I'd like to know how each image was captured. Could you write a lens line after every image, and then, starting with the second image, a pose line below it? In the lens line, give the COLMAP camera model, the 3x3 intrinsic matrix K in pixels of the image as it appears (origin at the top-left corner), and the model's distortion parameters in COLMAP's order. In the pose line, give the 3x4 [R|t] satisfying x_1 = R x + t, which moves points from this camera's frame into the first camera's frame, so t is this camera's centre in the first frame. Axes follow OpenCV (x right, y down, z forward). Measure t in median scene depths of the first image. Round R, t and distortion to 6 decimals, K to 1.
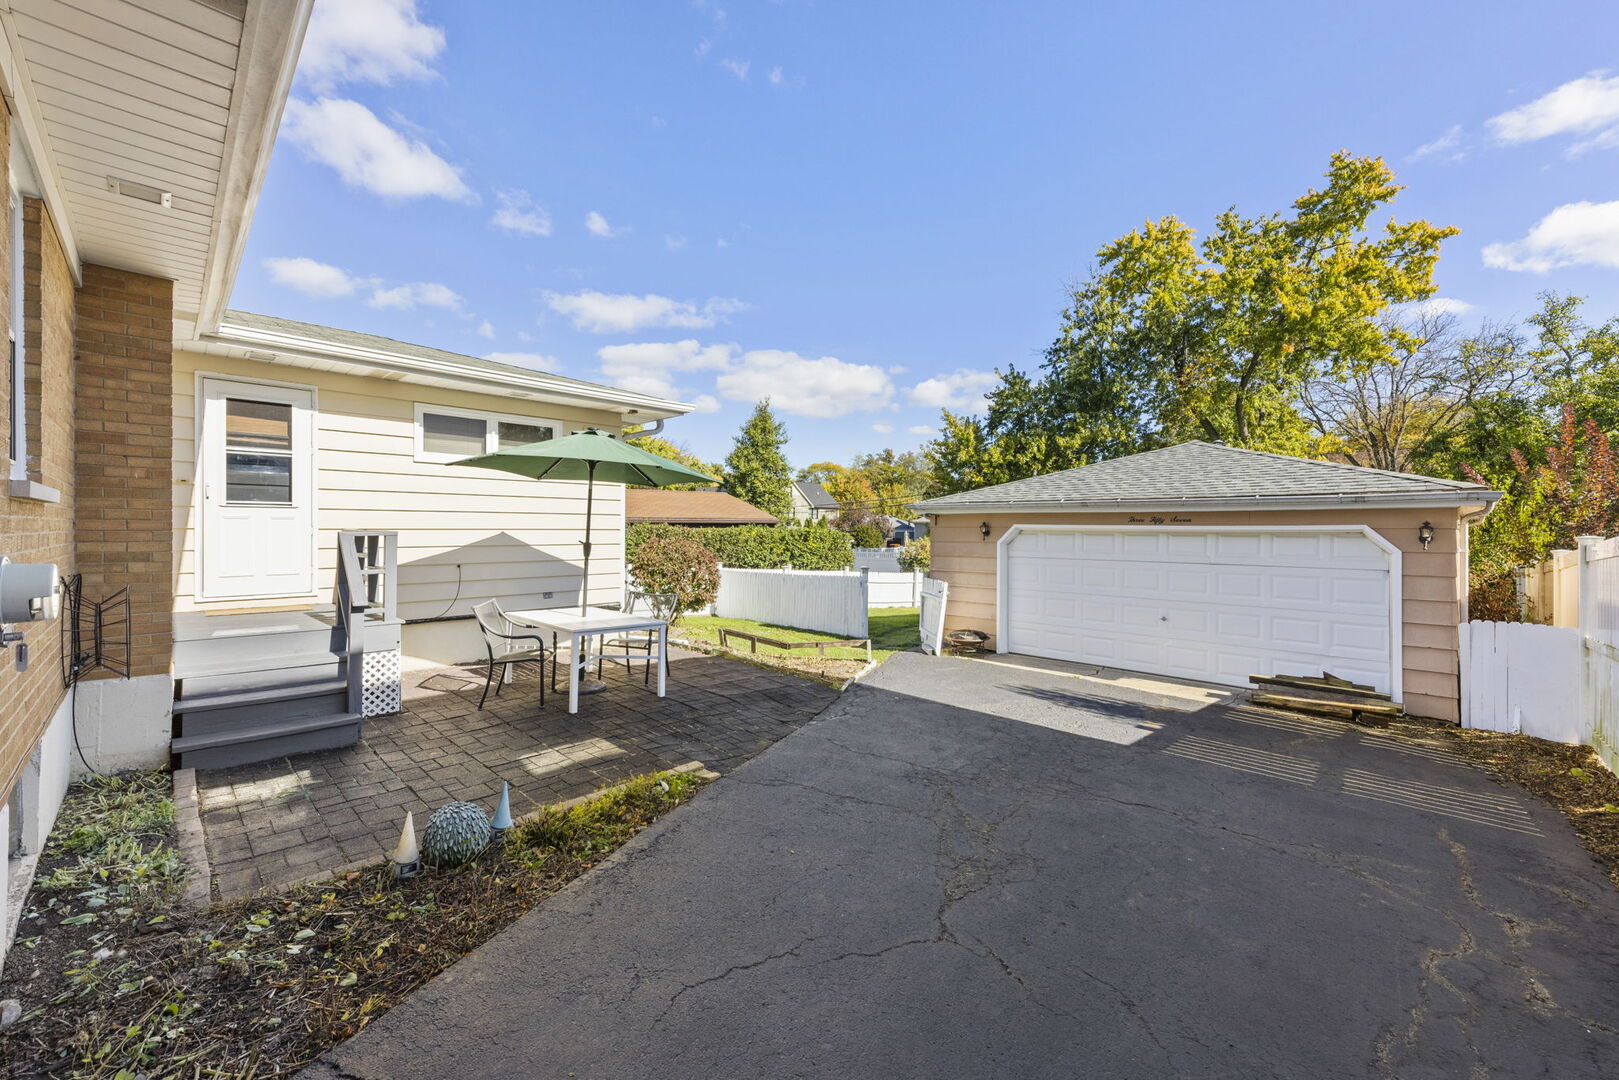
lens RADIAL K [[632.3, 0, 806.9], [0, 632.3, 531.2], [0, 0, 1]] dist [0.000532, 0.000056]
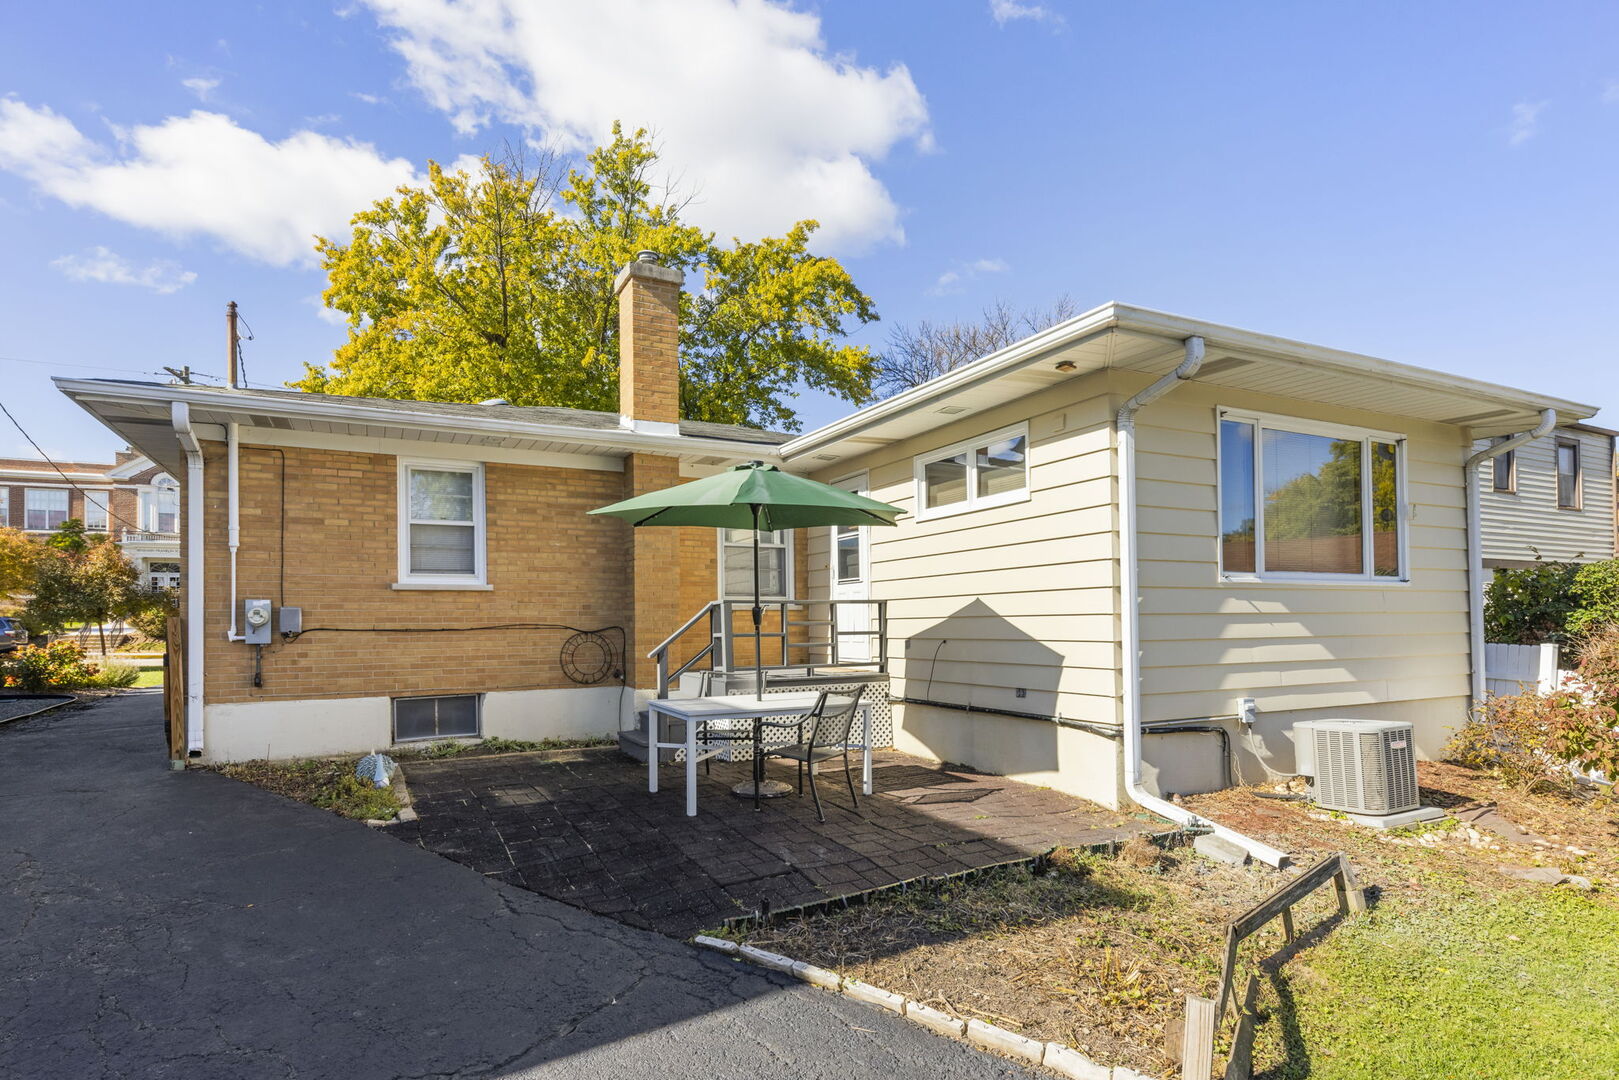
lens RADIAL K [[878.5, 0, 811.8], [0, 878.5, 614.8], [0, 0, 1]] dist [0.000673, 0.000064]
pose [[-0.308657, -0.018032, -0.951002, 0.674945], [0.005707, 0.999767, -0.020809, 0.049779], [0.951156, -0.011850, -0.308483, 1.402628]]
